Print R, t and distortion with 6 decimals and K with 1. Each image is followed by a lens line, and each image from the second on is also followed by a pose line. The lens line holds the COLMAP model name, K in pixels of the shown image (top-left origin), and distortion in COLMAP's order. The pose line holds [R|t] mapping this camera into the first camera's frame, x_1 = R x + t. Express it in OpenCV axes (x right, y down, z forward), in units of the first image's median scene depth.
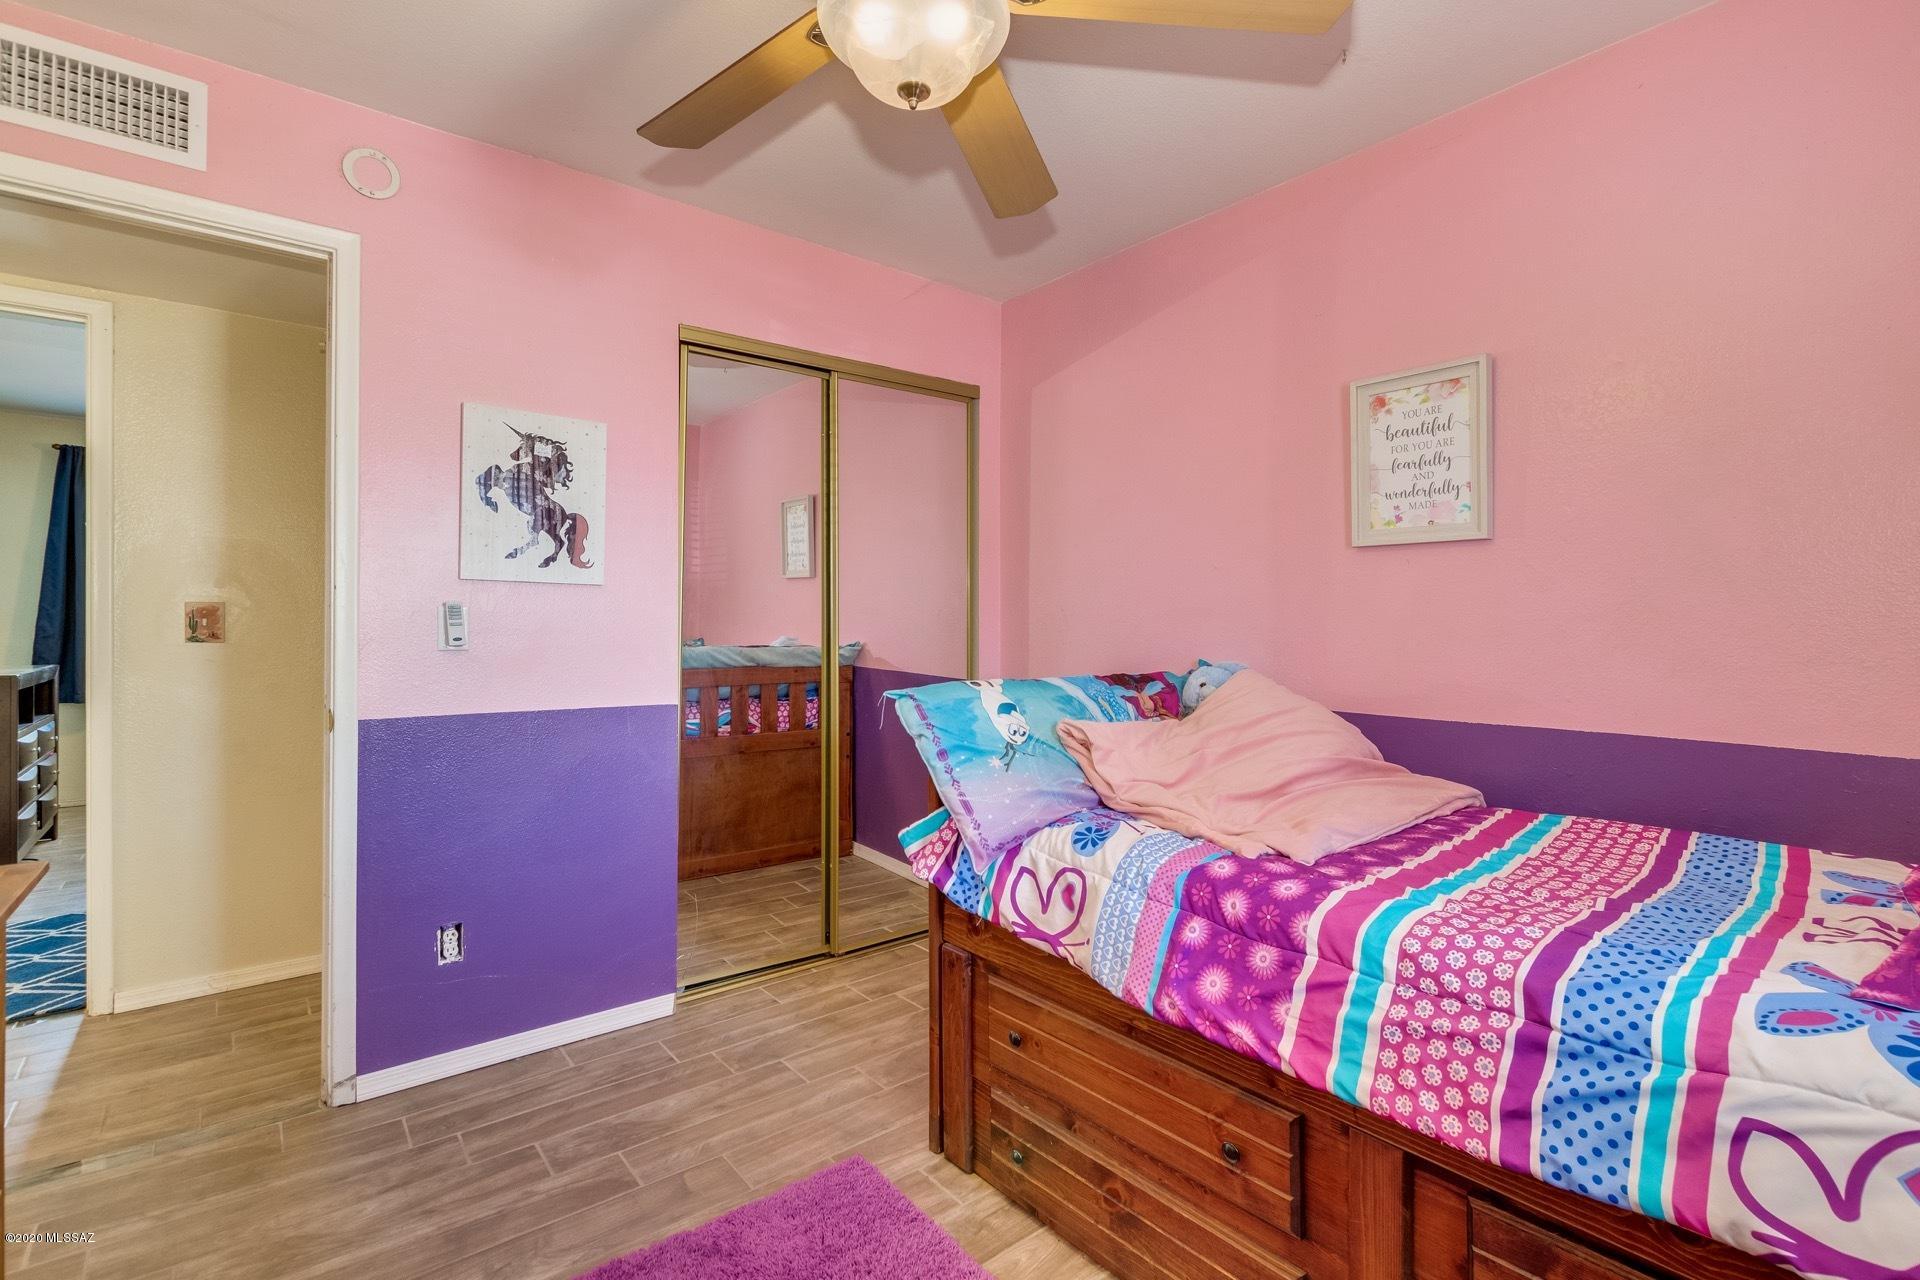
lens RADIAL K [[884.2, 0, 957.5], [0, 884.2, 622.2], [0, 0, 1]] dist [0.003653, 0.000528]
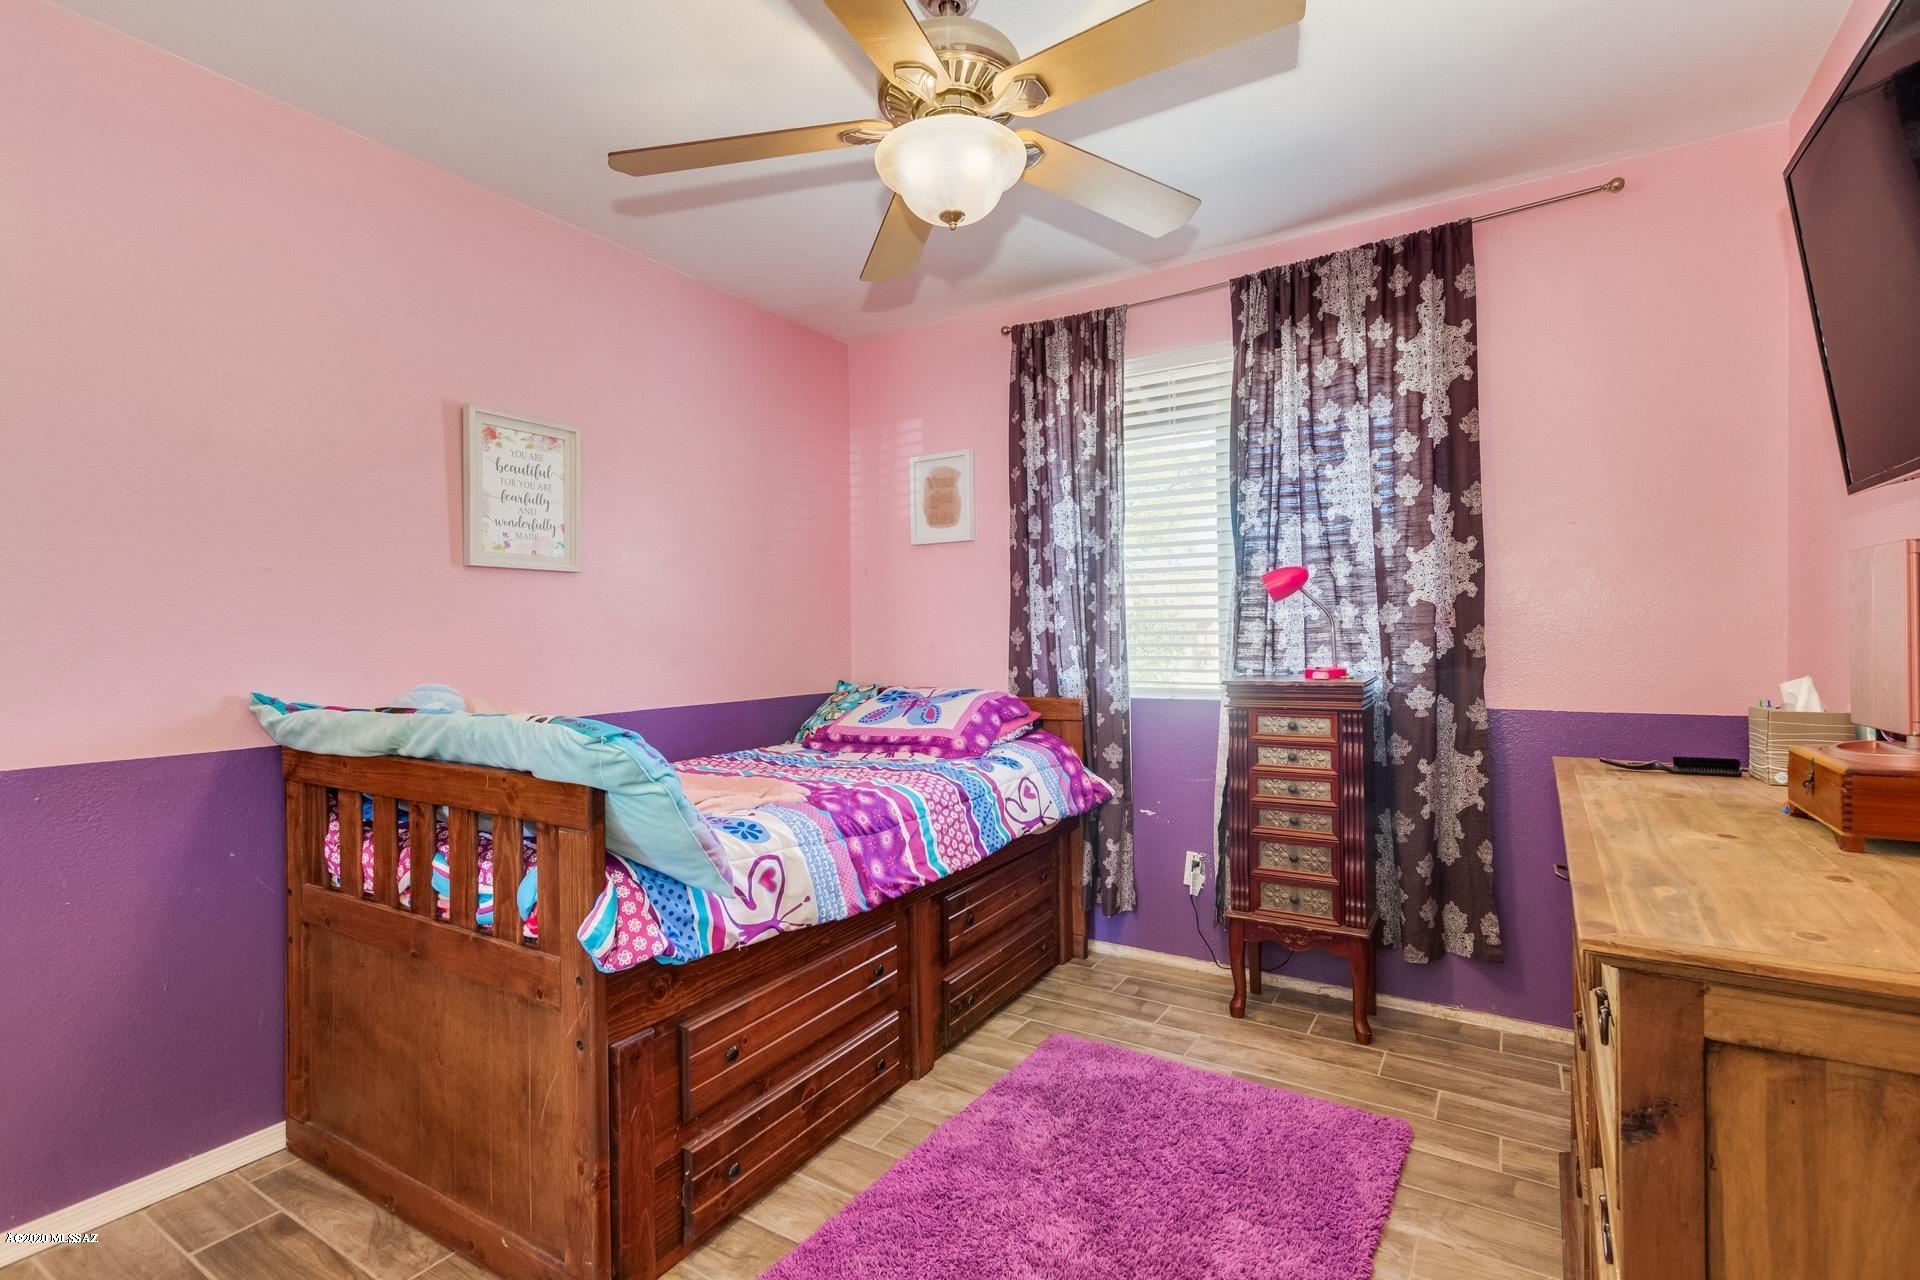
lens RADIAL K [[884.2, 0, 963.2], [0, 884.2, 641.2], [0, 0, 1]] dist [0.003653, 0.000528]
pose [[-0.328212, -0.004477, 0.944594, -0.771452], [0.011369, 0.999898, 0.008690, 0.000805], [-0.944536, 0.013591, -0.328127, 0.866725]]
